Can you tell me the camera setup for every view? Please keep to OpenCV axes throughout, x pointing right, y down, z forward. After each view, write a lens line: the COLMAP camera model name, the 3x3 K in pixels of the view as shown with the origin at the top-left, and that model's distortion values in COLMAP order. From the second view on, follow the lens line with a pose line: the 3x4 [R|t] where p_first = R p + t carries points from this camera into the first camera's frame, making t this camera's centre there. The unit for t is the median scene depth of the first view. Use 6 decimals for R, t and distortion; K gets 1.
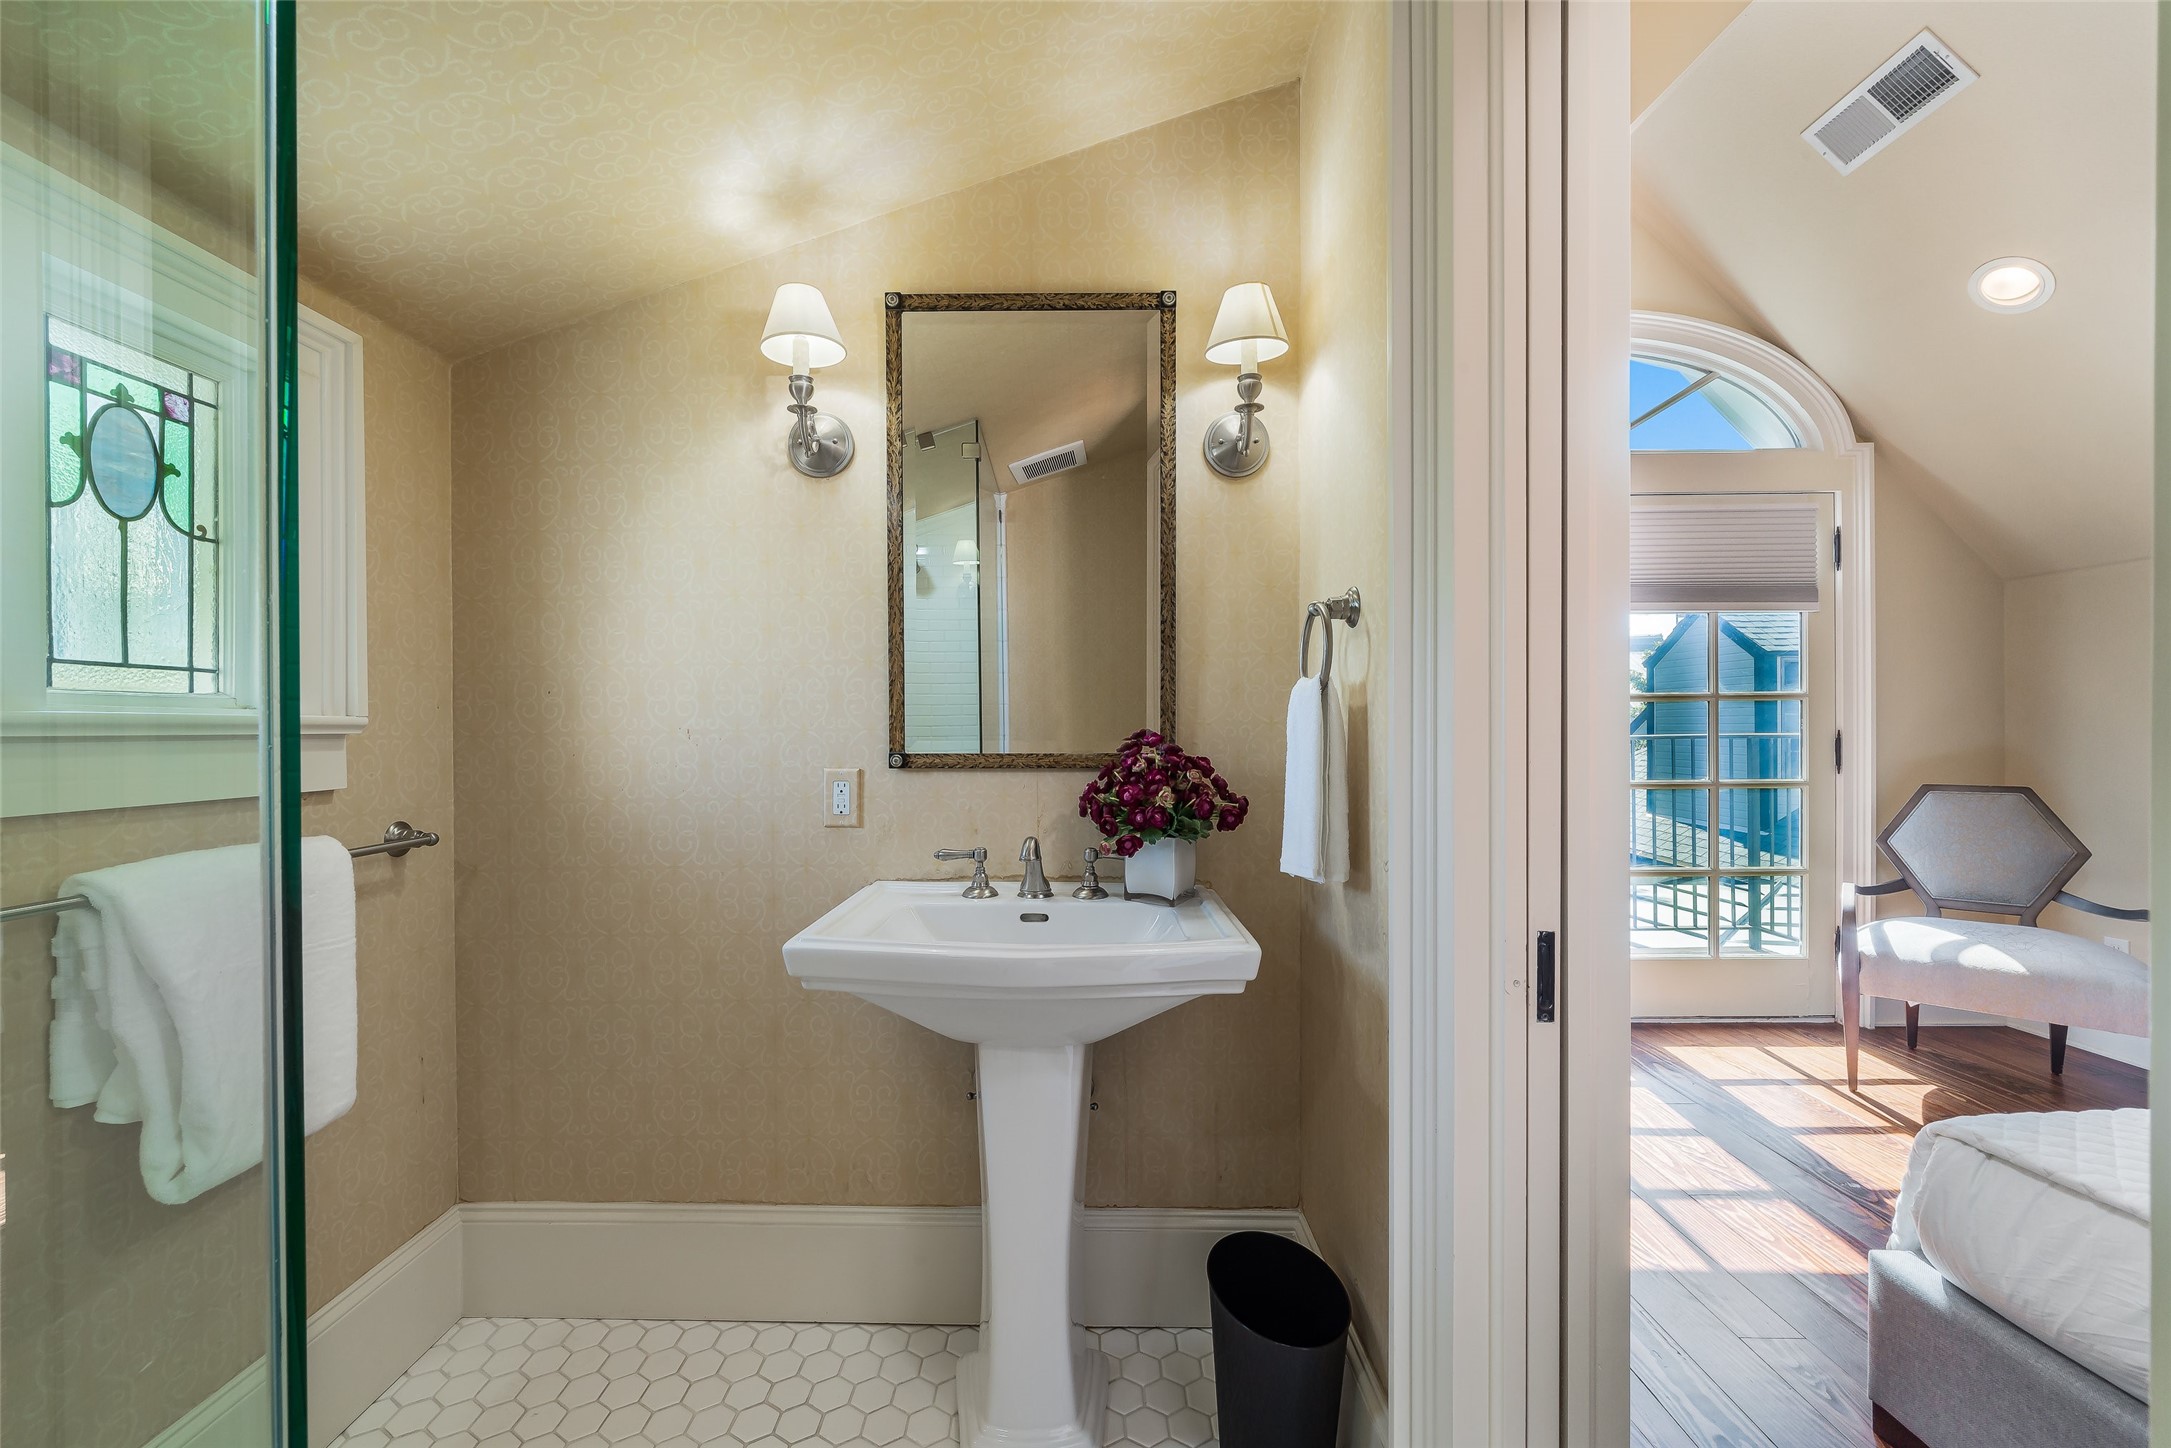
lens RADIAL K [[827.8, 0, 1085.5], [0, 827.8, 724.0], [0, 0, 1]] dist [-0.000453, 0.000090]
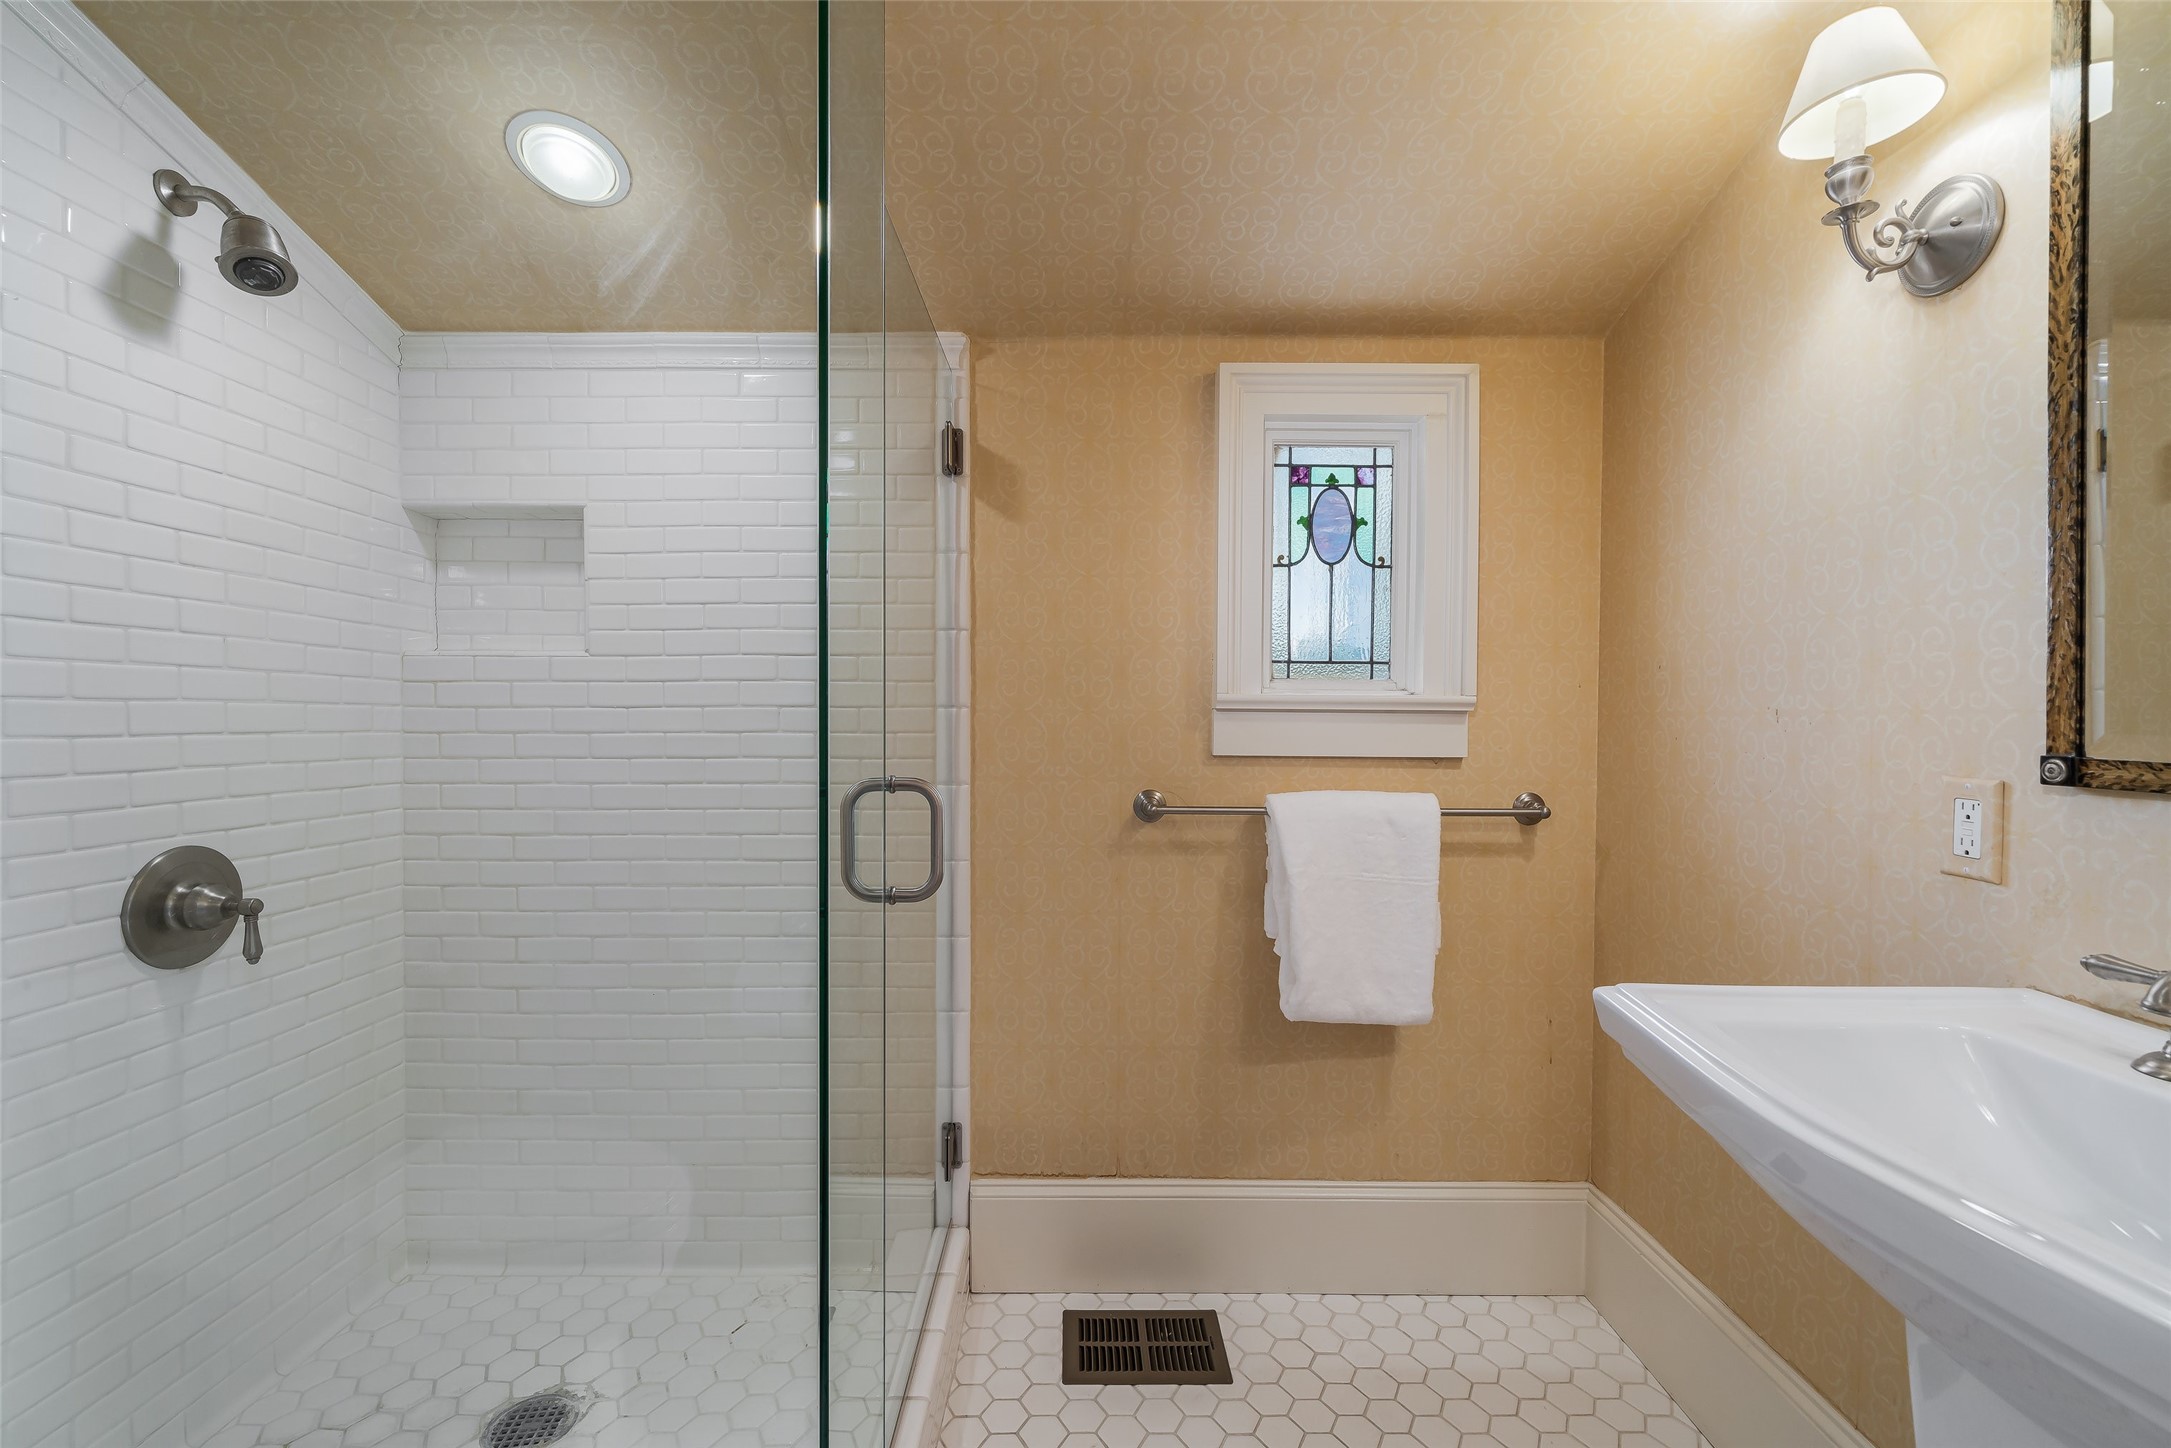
lens RADIAL K [[937.6, 0, 1074.3], [0, 937.6, 718.6], [0, 0, 1]] dist [0.009634, -0.011826]
pose [[-0.000024, 0.014269, -0.999898, 0.418366], [-0.003696, 0.999891, 0.014269, 0.005890], [0.999993, 0.003696, 0.000029, 0.426840]]
